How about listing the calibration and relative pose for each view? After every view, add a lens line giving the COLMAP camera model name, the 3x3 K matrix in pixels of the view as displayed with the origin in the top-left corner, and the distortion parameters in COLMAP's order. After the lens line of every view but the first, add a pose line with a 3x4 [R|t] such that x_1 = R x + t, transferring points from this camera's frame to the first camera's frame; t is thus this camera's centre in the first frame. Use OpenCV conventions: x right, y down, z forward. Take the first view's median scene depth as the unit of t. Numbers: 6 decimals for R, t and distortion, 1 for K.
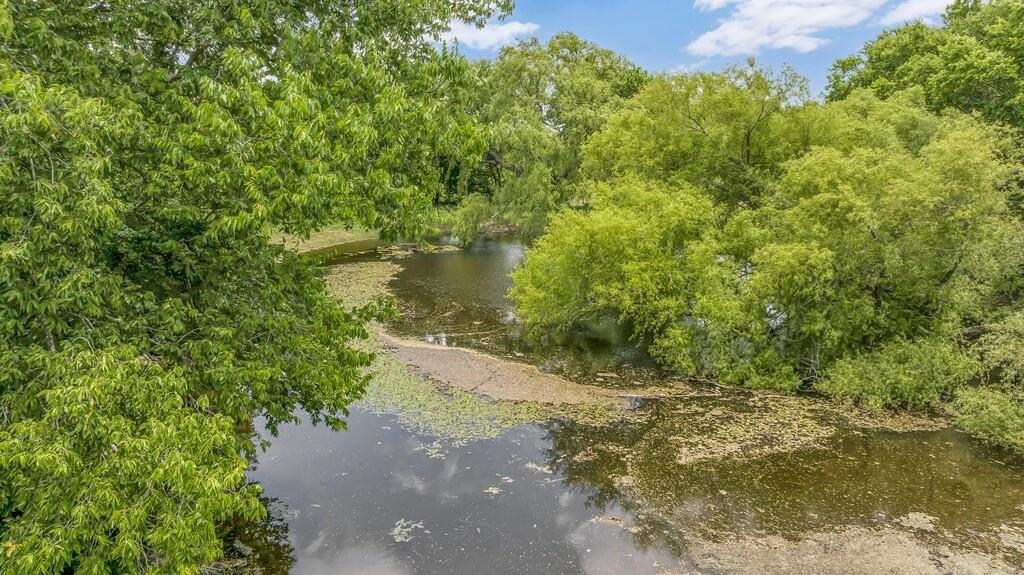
lens RADIAL K [[714.7, 0, 509.8], [0, 714.7, 289.1], [0, 0, 1]] dist [-0.007195, 0.003281]
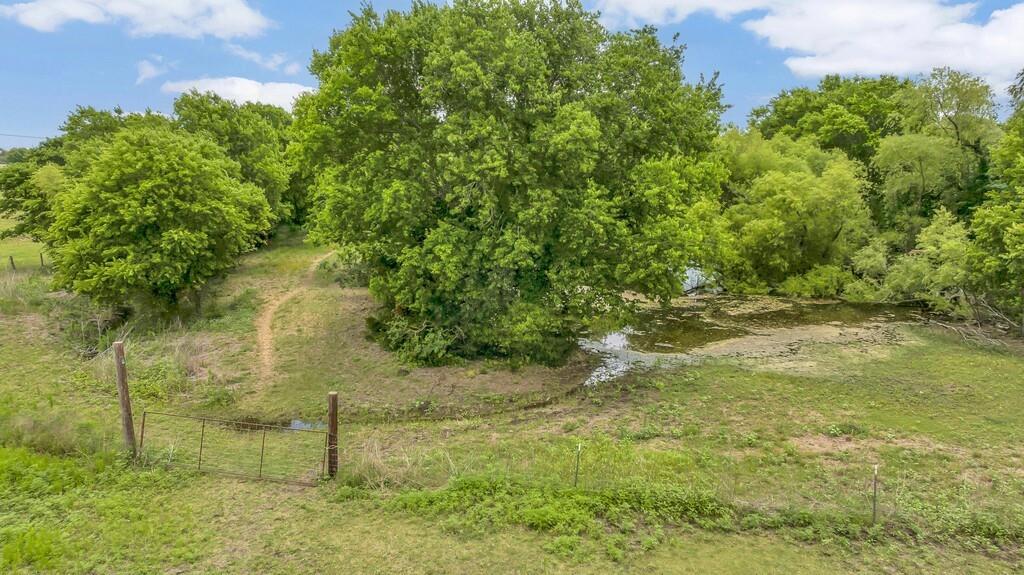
lens RADIAL K [[714.7, 0, 513.5], [0, 714.7, 283.7], [0, 0, 1]] dist [-0.007195, 0.003281]
pose [[0.989752, -0.025928, 0.140425, -0.586825], [0.030695, 0.999020, -0.031883, 0.157532], [-0.139460, 0.035866, 0.989578, -0.879889]]
